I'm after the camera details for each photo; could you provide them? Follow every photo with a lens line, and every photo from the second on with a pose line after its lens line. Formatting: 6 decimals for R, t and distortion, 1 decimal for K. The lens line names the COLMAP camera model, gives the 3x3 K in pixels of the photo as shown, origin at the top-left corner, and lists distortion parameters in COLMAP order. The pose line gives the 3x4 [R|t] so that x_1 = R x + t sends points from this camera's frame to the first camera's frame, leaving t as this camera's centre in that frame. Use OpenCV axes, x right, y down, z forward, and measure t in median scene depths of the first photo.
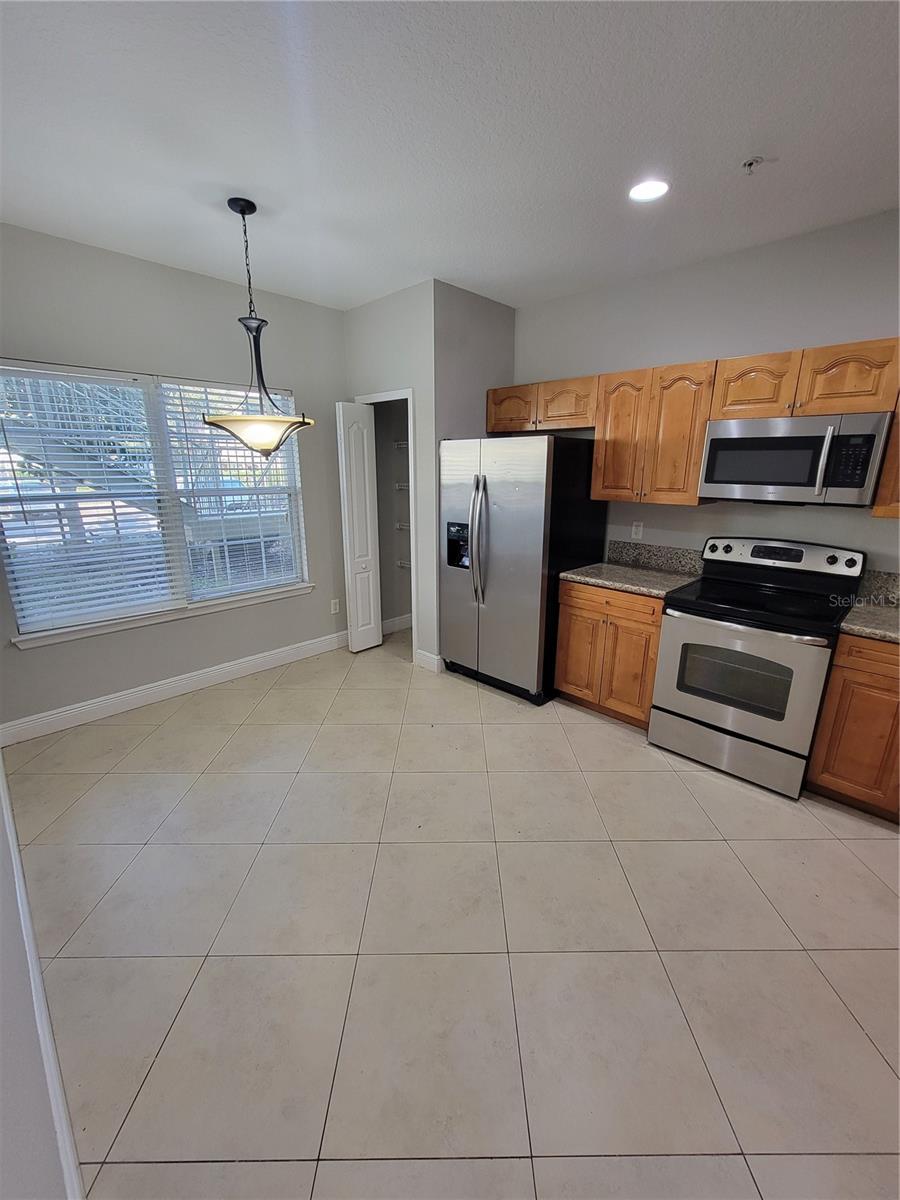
lens RADIAL K [[489.5, 0, 459.3], [0, 489.5, 599.3], [0, 0, 1]] dist [-0.005250, 0.001533]
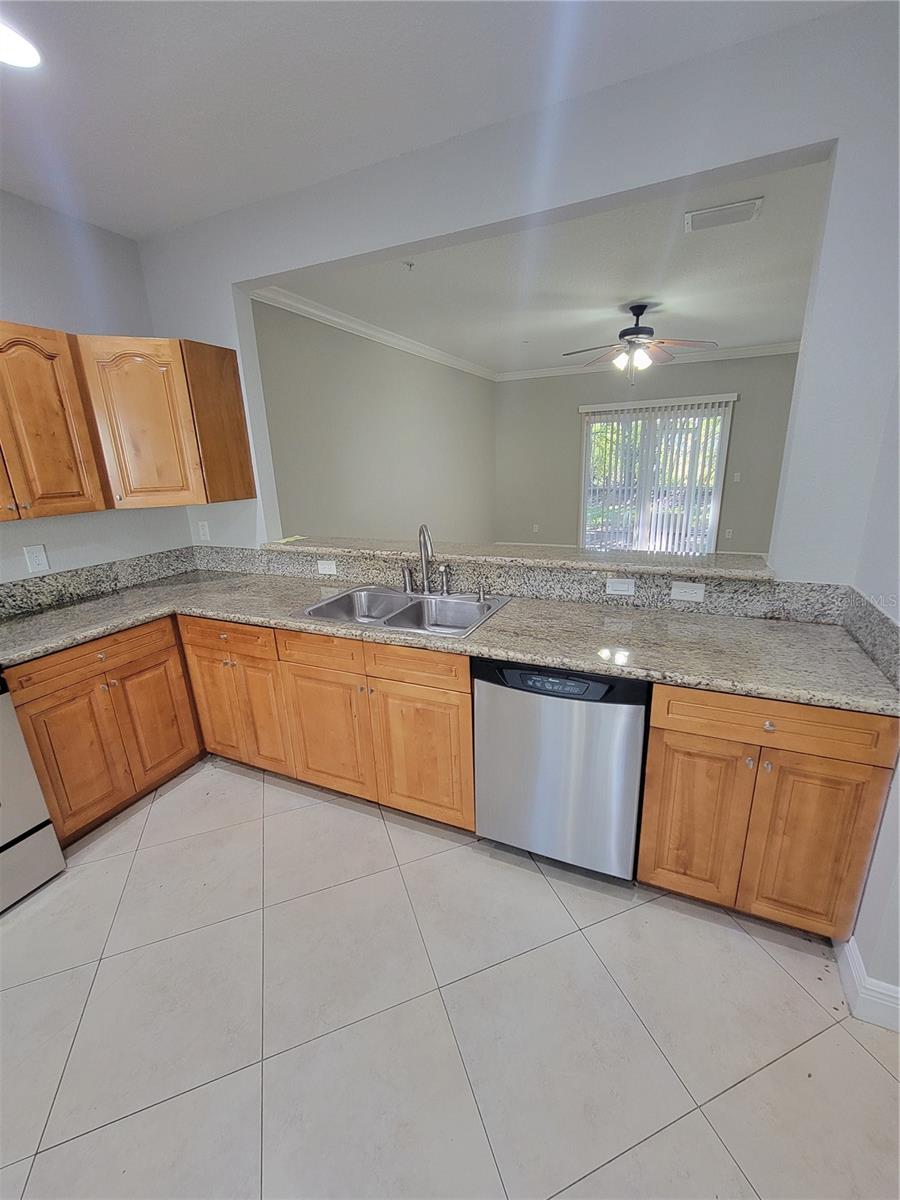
lens RADIAL K [[489.5, 0, 456.4], [0, 489.5, 600.7], [0, 0, 1]] dist [-0.005250, 0.001533]
pose [[-0.337514, -0.262977, 0.903840, -0.125792], [0.280435, 0.888492, 0.363232, -0.084603], [-0.898577, 0.376064, -0.226130, 0.340986]]
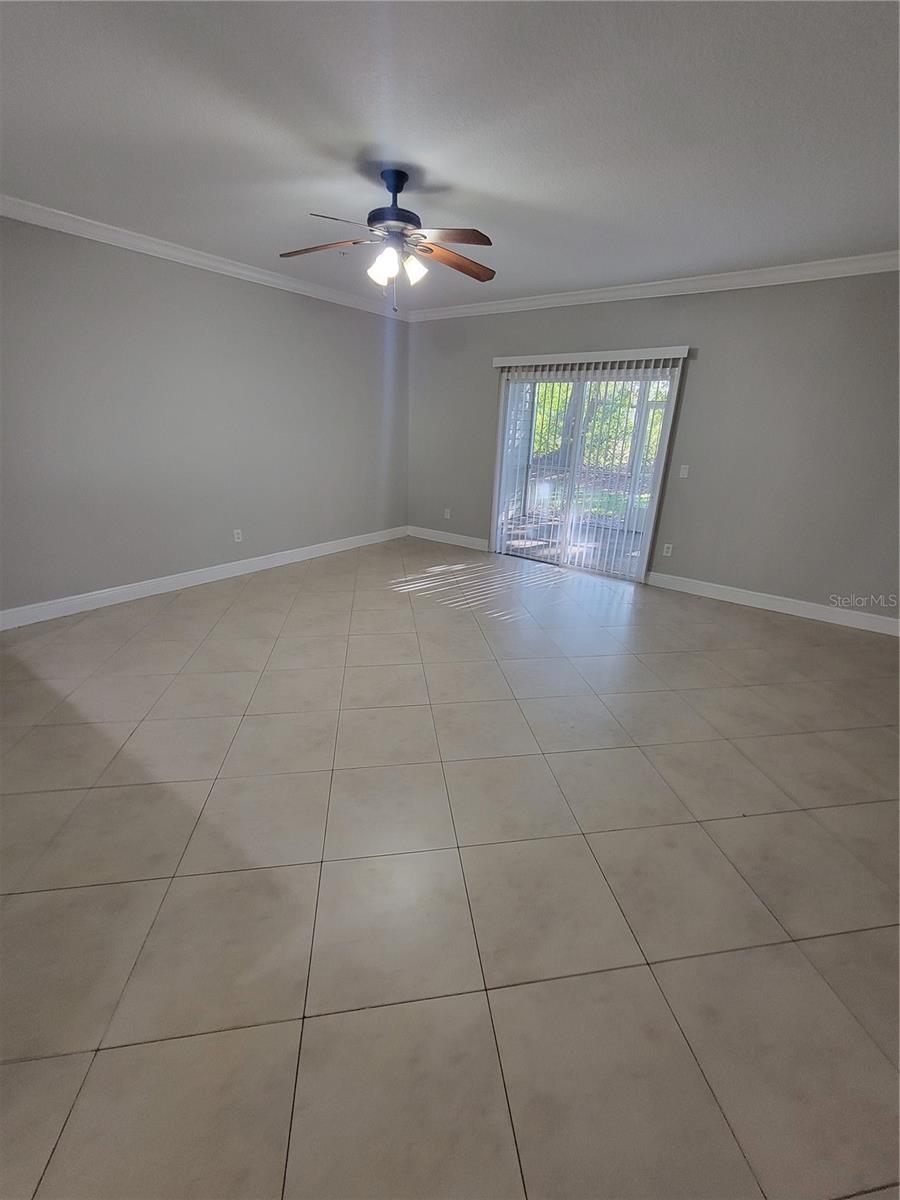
lens RADIAL K [[489.5, 0, 449.3], [0, 489.5, 597.8], [0, 0, 1]] dist [-0.005250, 0.001533]
pose [[-0.140395, -0.347765, 0.927011, 0.121367], [0.226642, 0.900135, 0.372007, 0.202397], [-0.963806, 0.262328, -0.047556, -0.639821]]
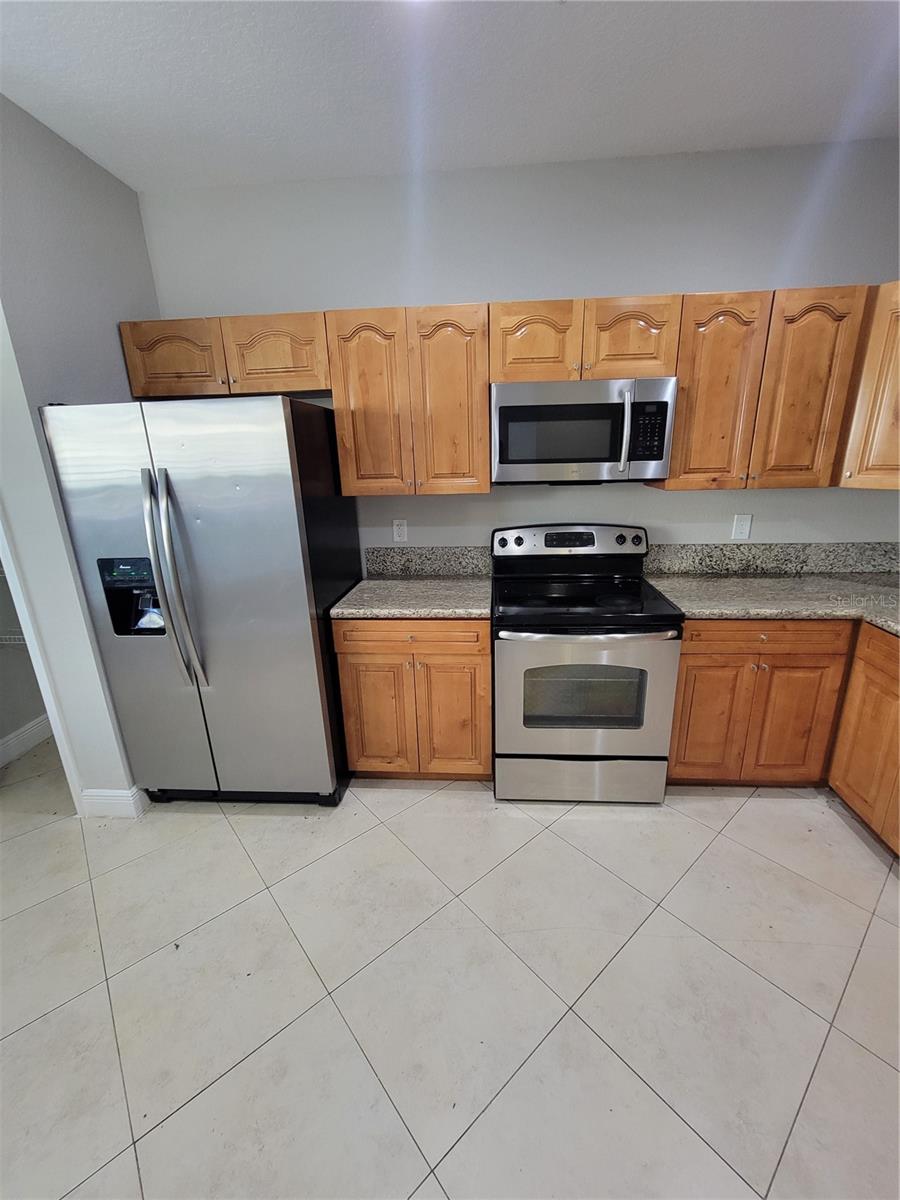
lens RADIAL K [[489.5, 0, 458.5], [0, 489.5, 601.0], [0, 0, 1]] dist [-0.005250, 0.001533]
pose [[0.766951, -0.210846, 0.606077, -0.065594], [0.199109, 0.976055, 0.087597, -0.094919], [-0.610034, 0.053493, 0.790568, 0.390751]]
